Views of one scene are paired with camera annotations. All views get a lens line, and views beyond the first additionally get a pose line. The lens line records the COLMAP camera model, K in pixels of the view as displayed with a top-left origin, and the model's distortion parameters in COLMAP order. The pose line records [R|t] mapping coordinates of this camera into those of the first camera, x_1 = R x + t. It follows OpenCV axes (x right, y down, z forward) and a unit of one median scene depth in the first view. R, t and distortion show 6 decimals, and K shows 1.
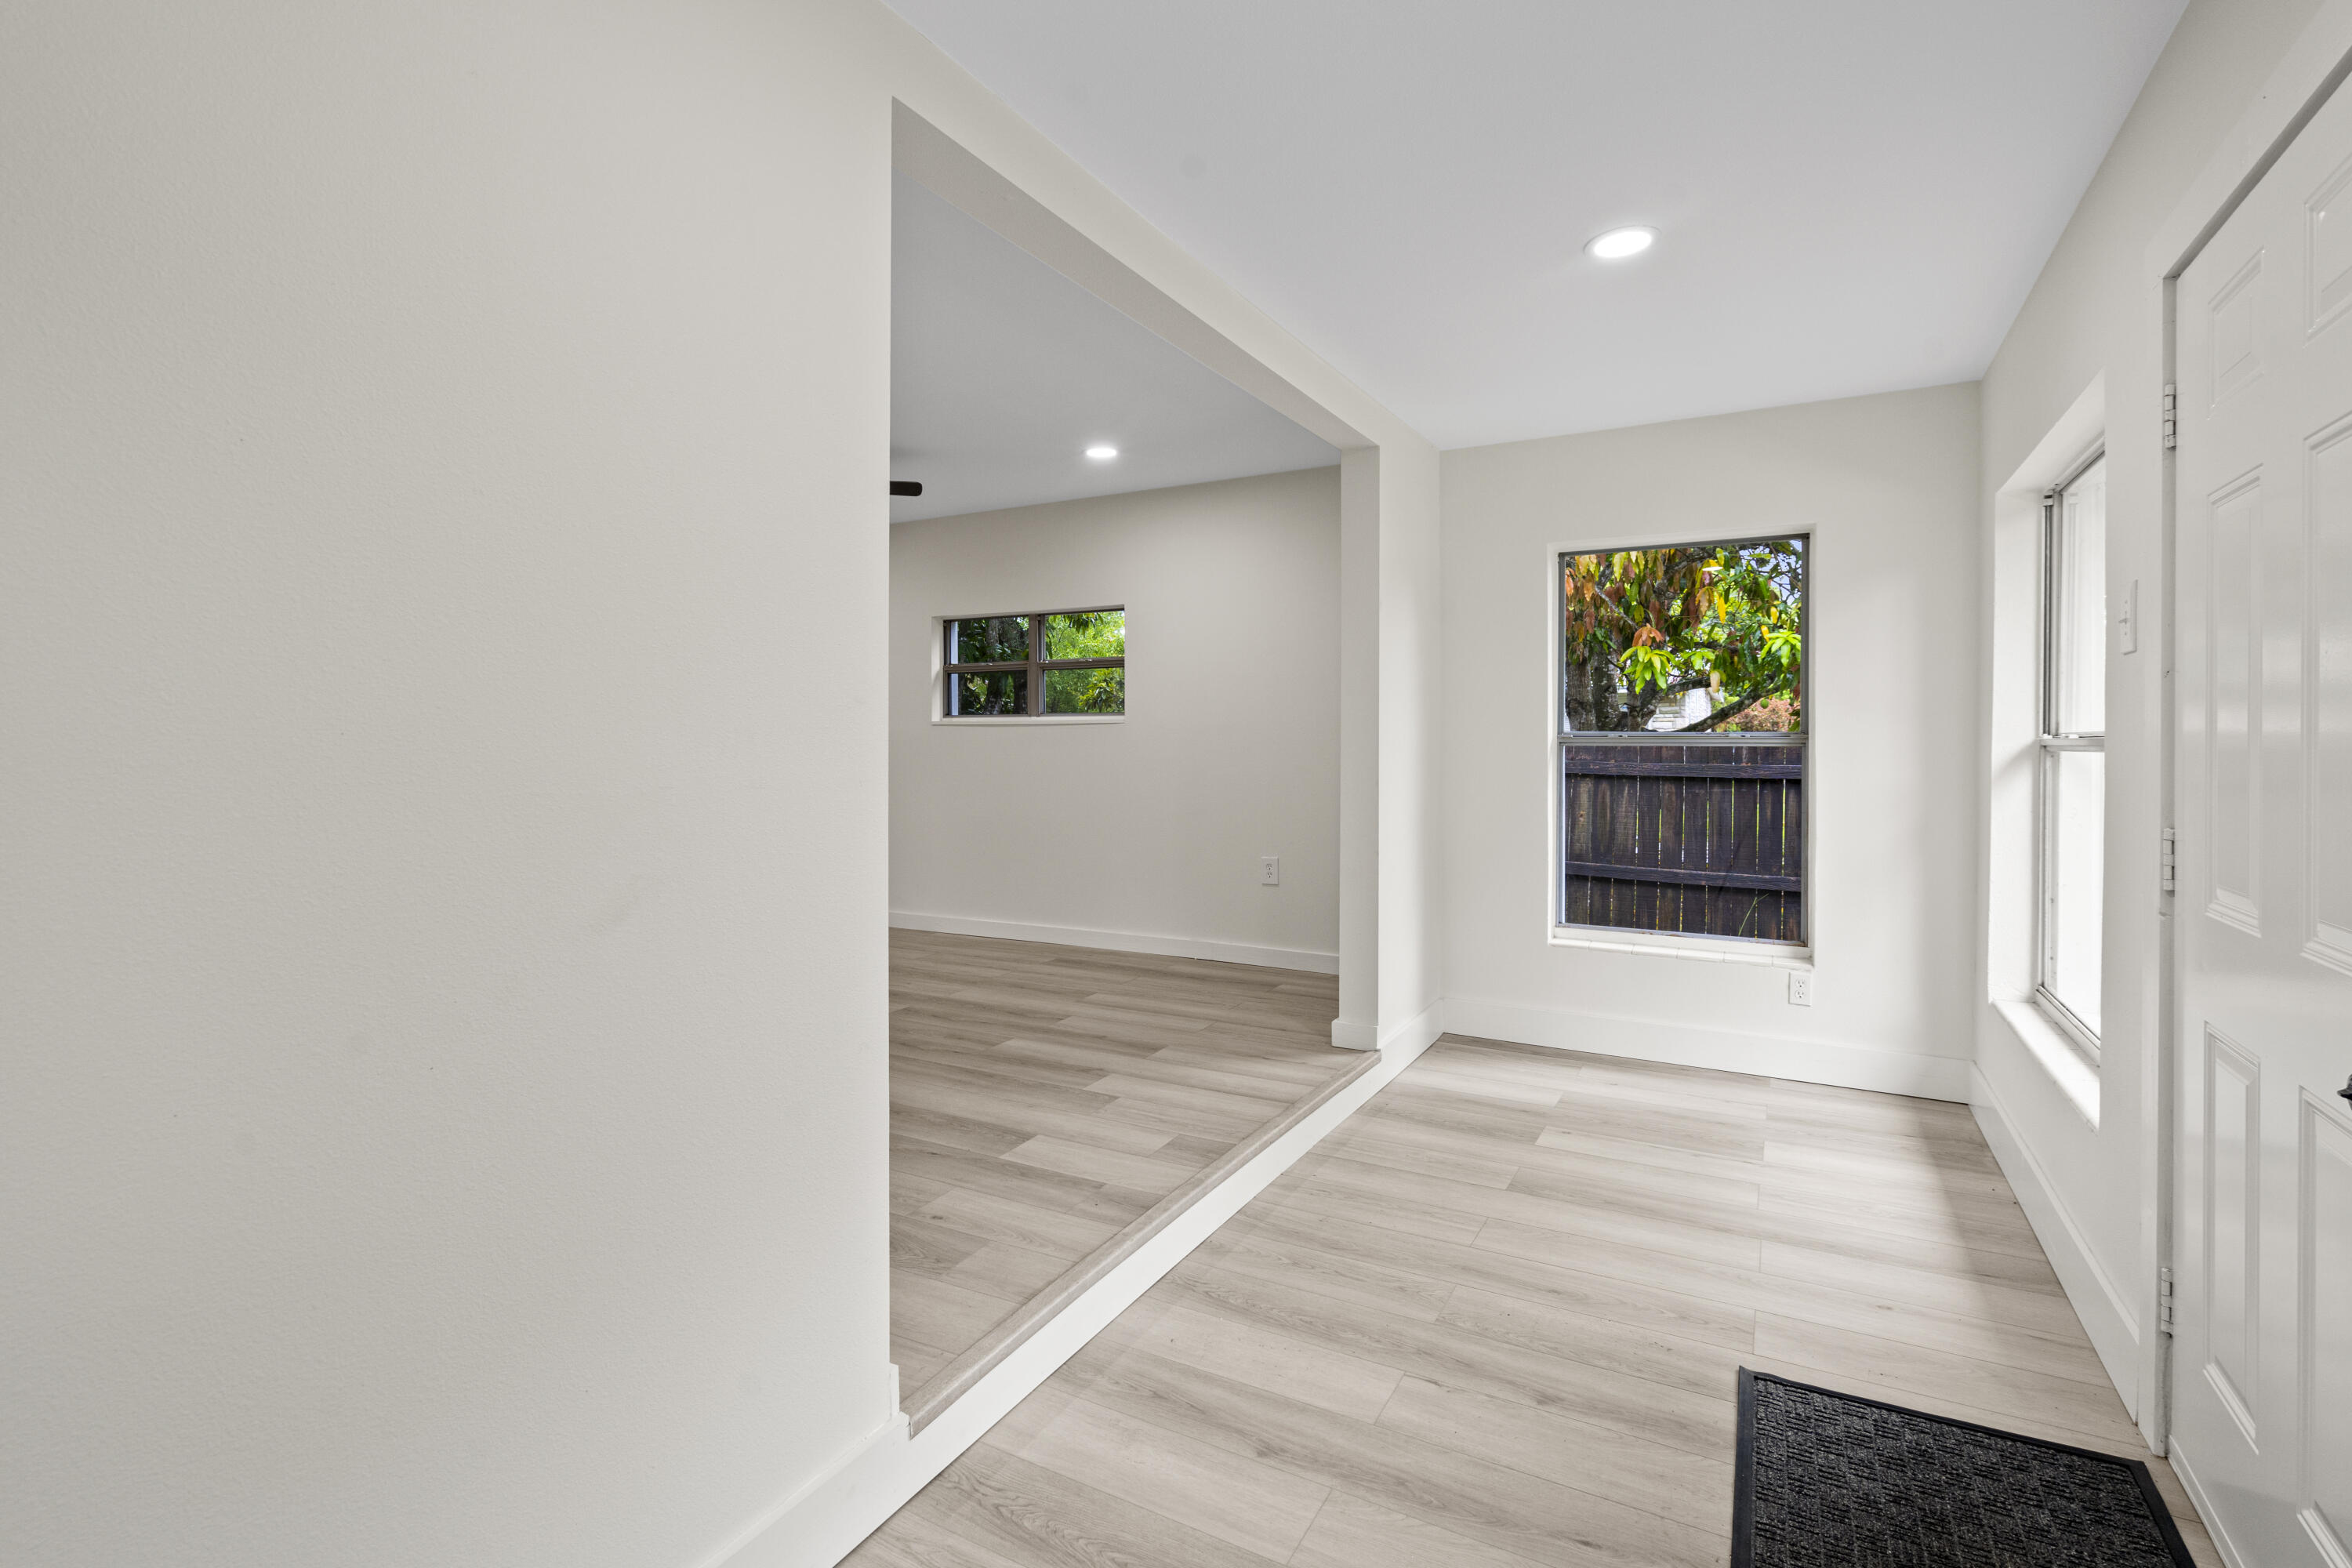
lens RADIAL K [[1071.0, 0, 1177.8], [0, 1071.0, 752.4], [0, 0, 1]] dist [-0.014108, 0.019143]
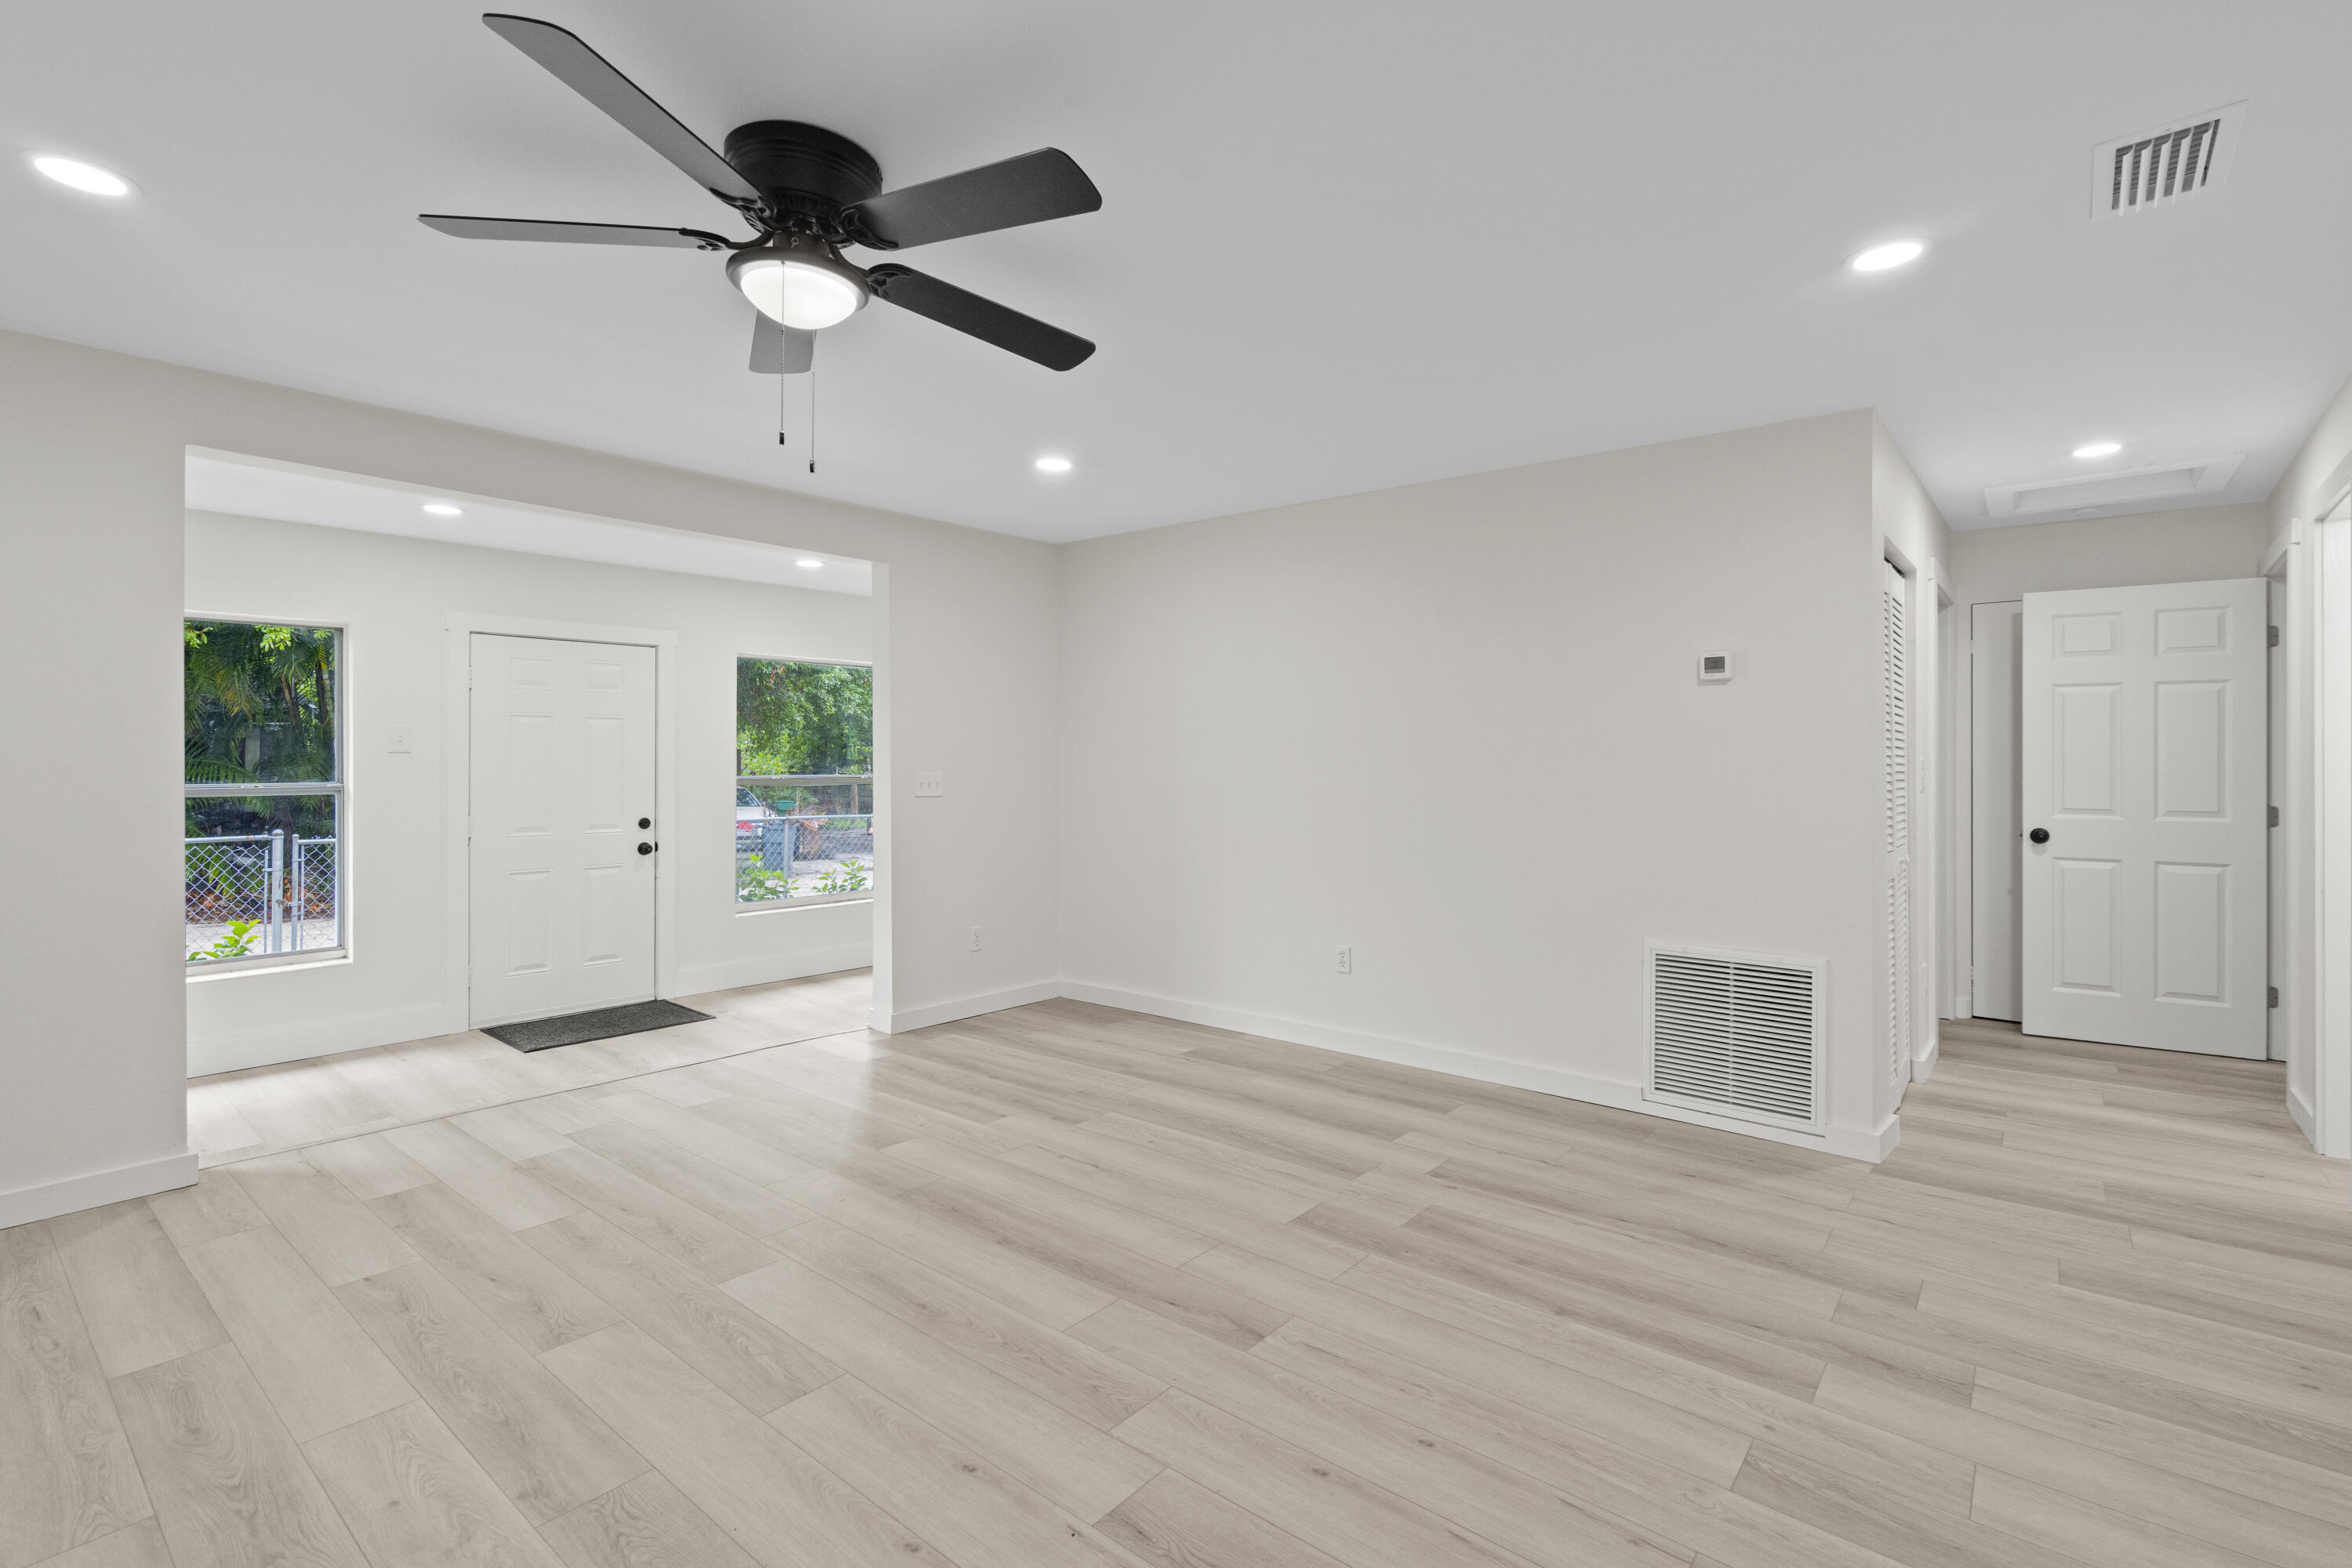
lens RADIAL K [[1066.2, 0, 1174.6], [0, 1066.2, 749.8], [0, 0, 1]] dist [-0.010091, 0.004064]
pose [[-0.980806, 0.000591, 0.194985, -1.280295], [0.000067, 0.999996, -0.002694, -0.083713], [-0.194986, -0.002629, -0.980803, 2.875516]]
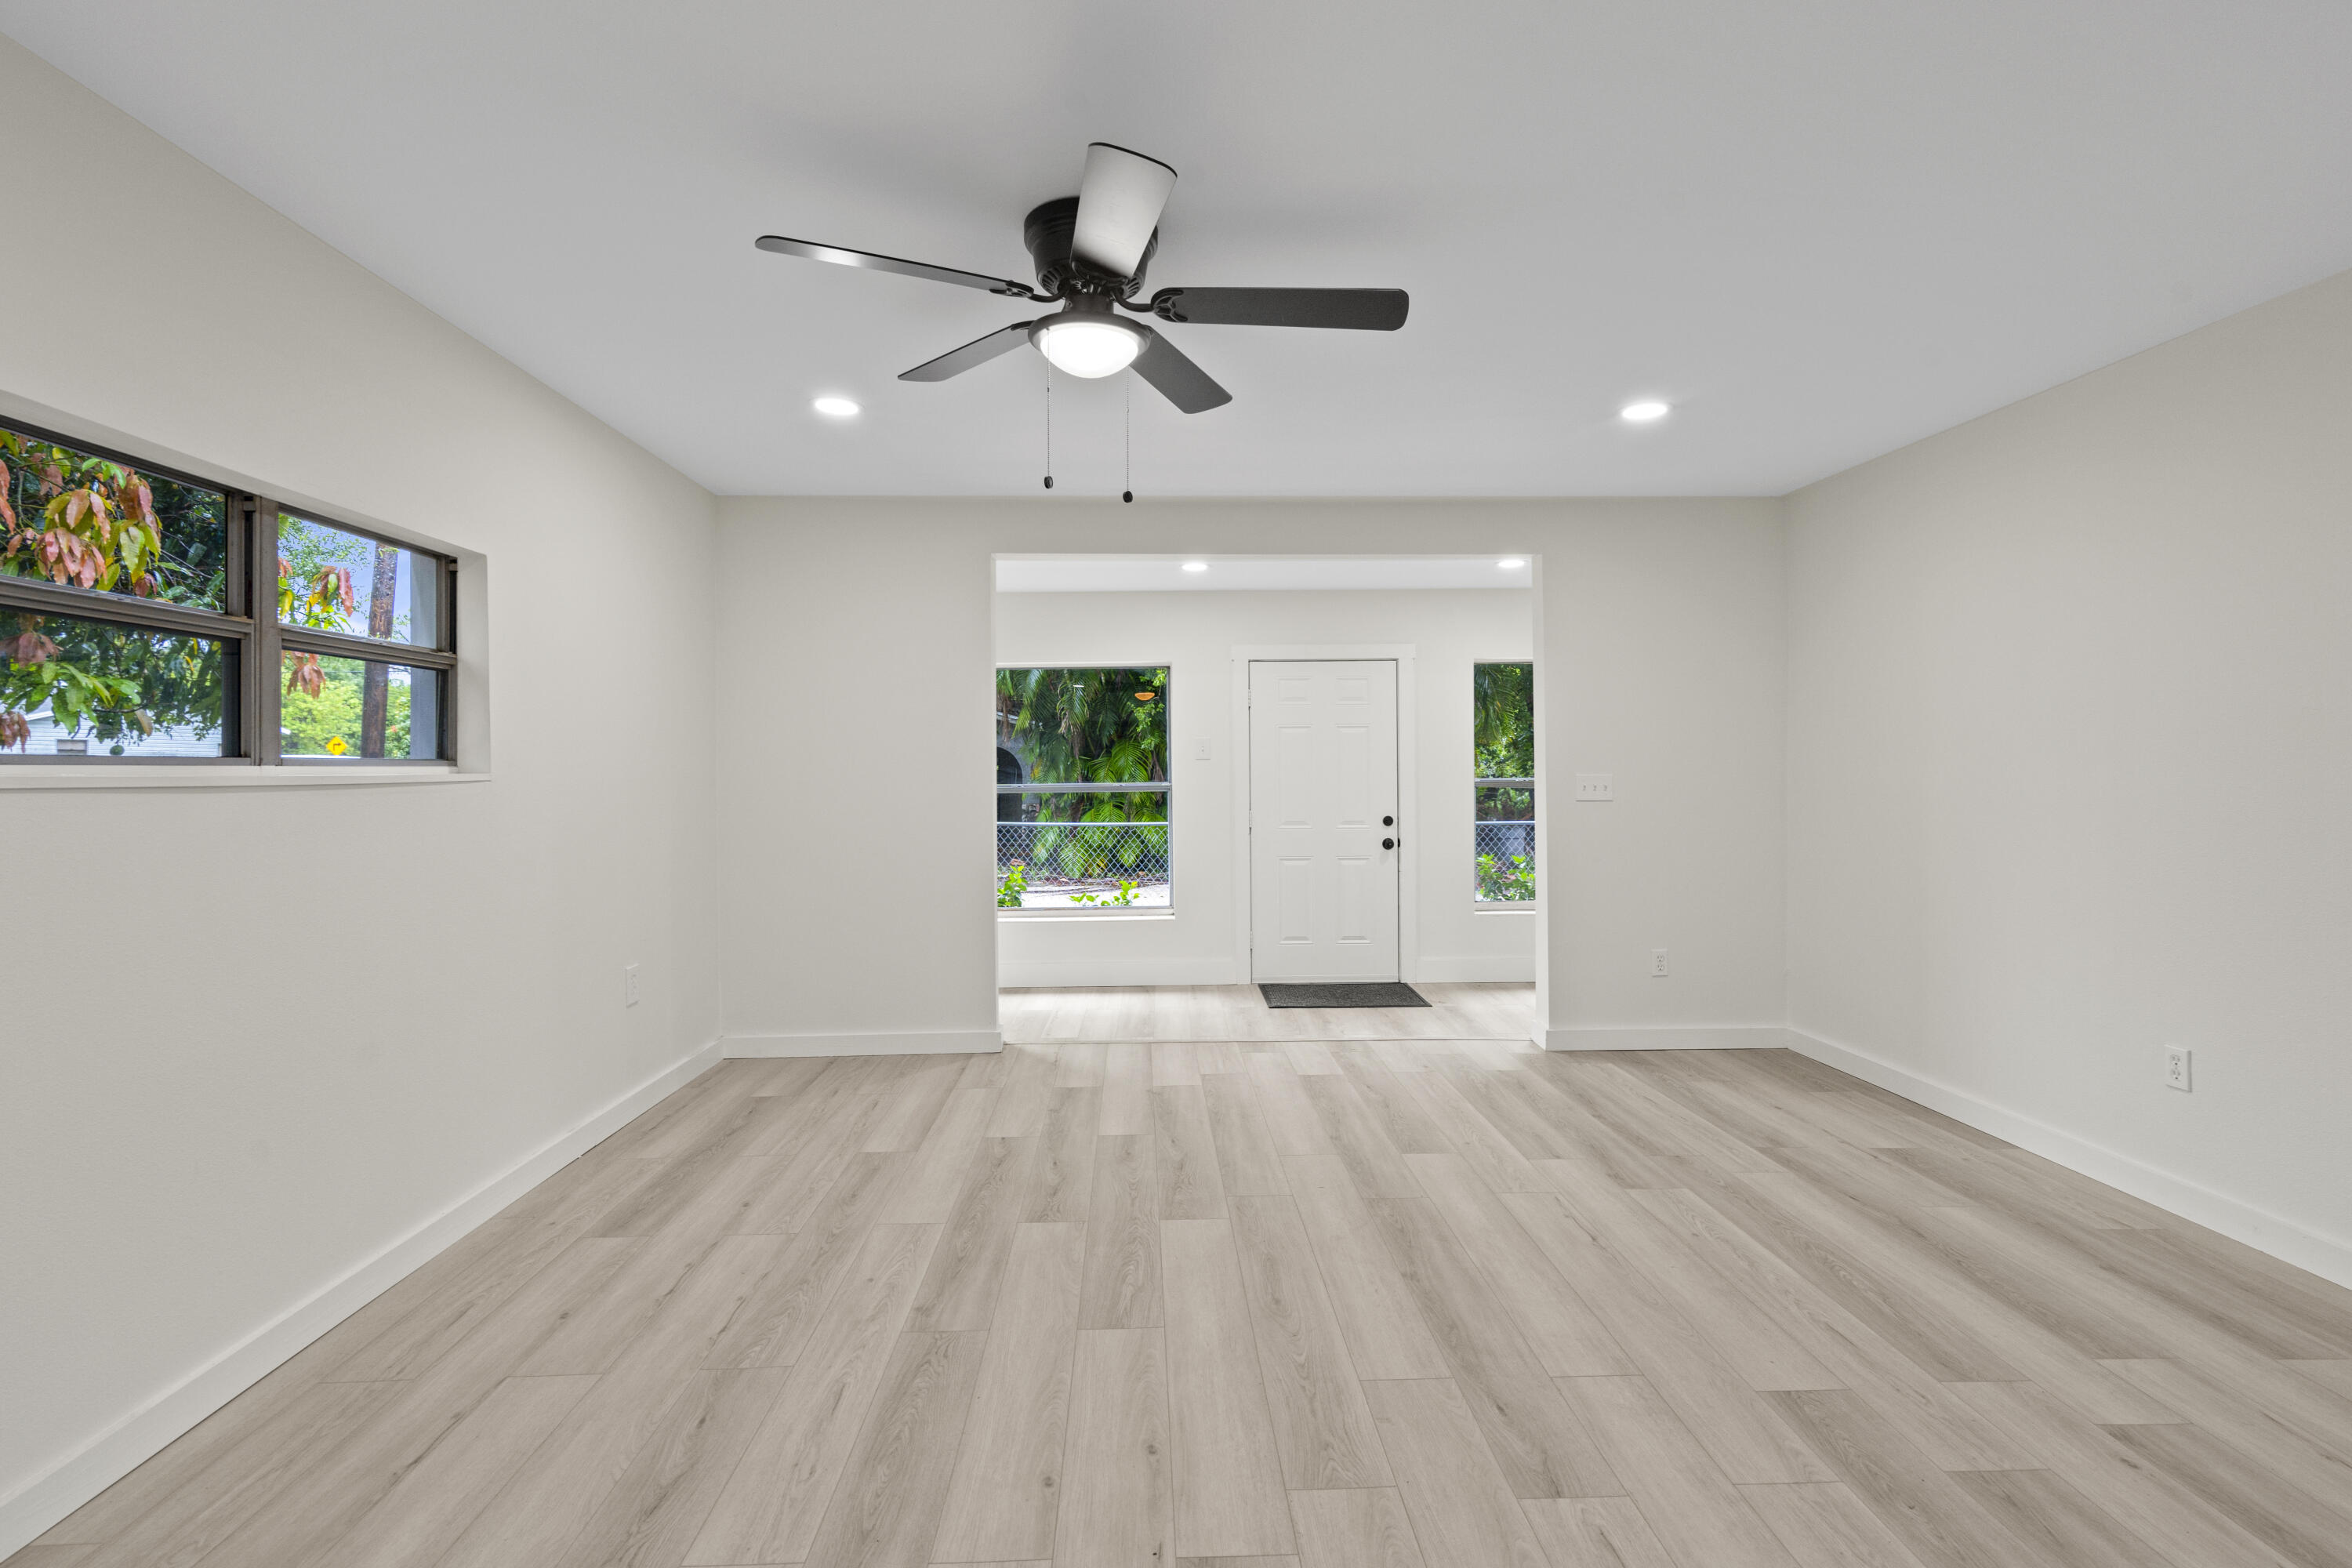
lens RADIAL K [[1061.2, 0, 1175.8], [0, 1061.2, 773.0], [0, 0, 1]] dist [-0.003466, 0.000051]
pose [[-0.499960, -0.000447, 0.866048, -1.712865], [0.015944, 0.999826, 0.009720, -0.077149], [-0.865902, 0.018668, -0.499866, 2.488062]]
